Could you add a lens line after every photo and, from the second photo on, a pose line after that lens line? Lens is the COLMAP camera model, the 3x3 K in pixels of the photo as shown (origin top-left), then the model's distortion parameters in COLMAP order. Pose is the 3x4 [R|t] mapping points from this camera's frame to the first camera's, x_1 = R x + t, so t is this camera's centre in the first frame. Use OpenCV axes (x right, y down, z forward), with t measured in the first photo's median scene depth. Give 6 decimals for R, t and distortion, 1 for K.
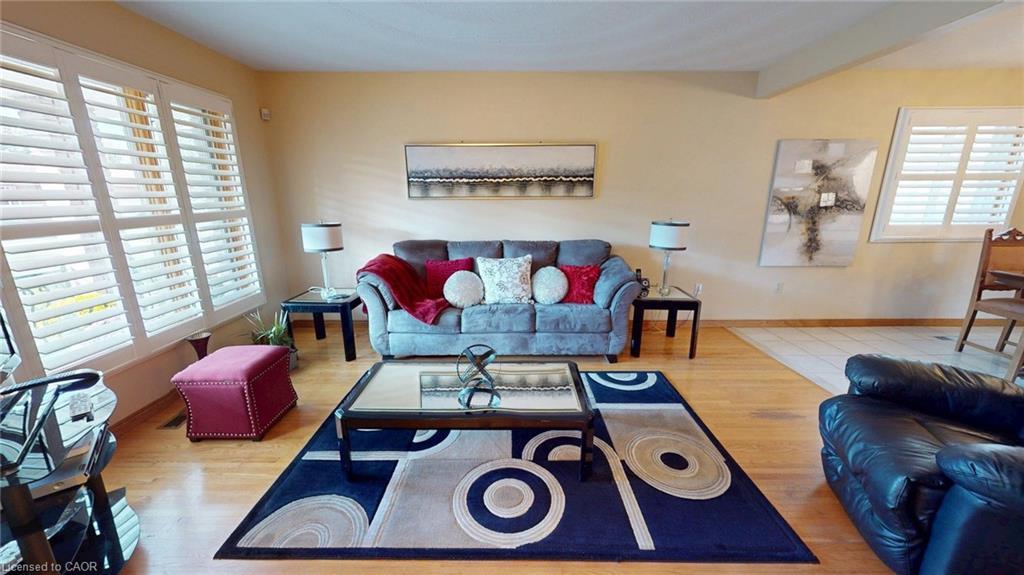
lens RADIAL K [[372.7, 0, 510.3], [0, 372.7, 287.6], [0, 0, 1]] dist [0.001062, -0.000136]
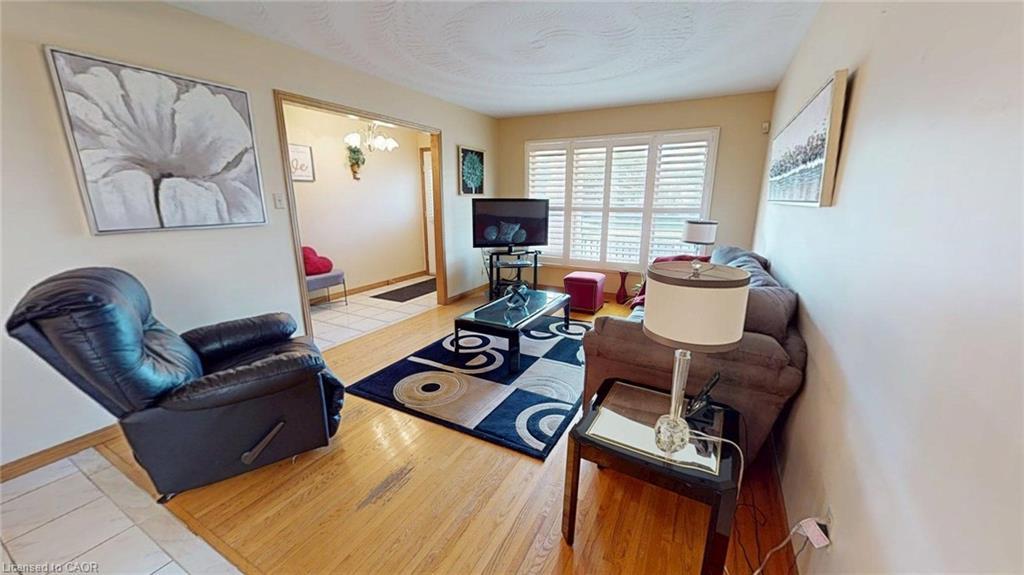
lens RADIAL K [[372.7, 0, 511.6], [0, 372.7, 289.0], [0, 0, 1]] dist [0.001062, -0.000136]
pose [[-0.468931, 0.208063, -0.858378, 0.776168], [-0.209961, 0.917739, 0.337153, -0.220807], [0.857916, 0.338328, -0.386671, 0.917144]]
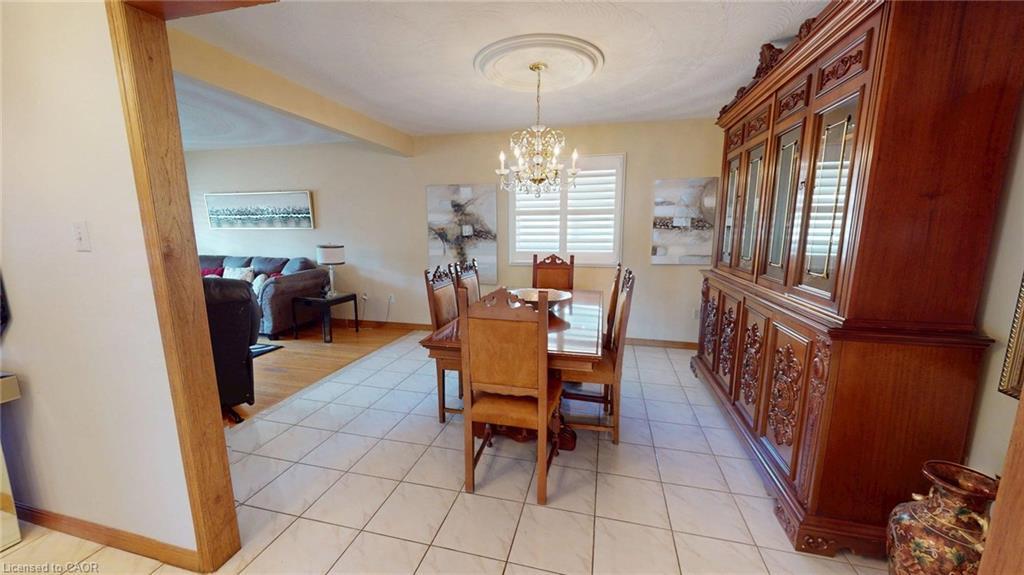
lens RADIAL K [[372.7, 0, 512.6], [0, 372.7, 288.9], [0, 0, 1]] dist [0.001062, -0.000136]
pose [[0.972253, 0.041029, -0.230306, 1.322233], [-0.058737, 0.995776, -0.070565, 0.043547], [0.226438, 0.082134, 0.970556, -0.184437]]
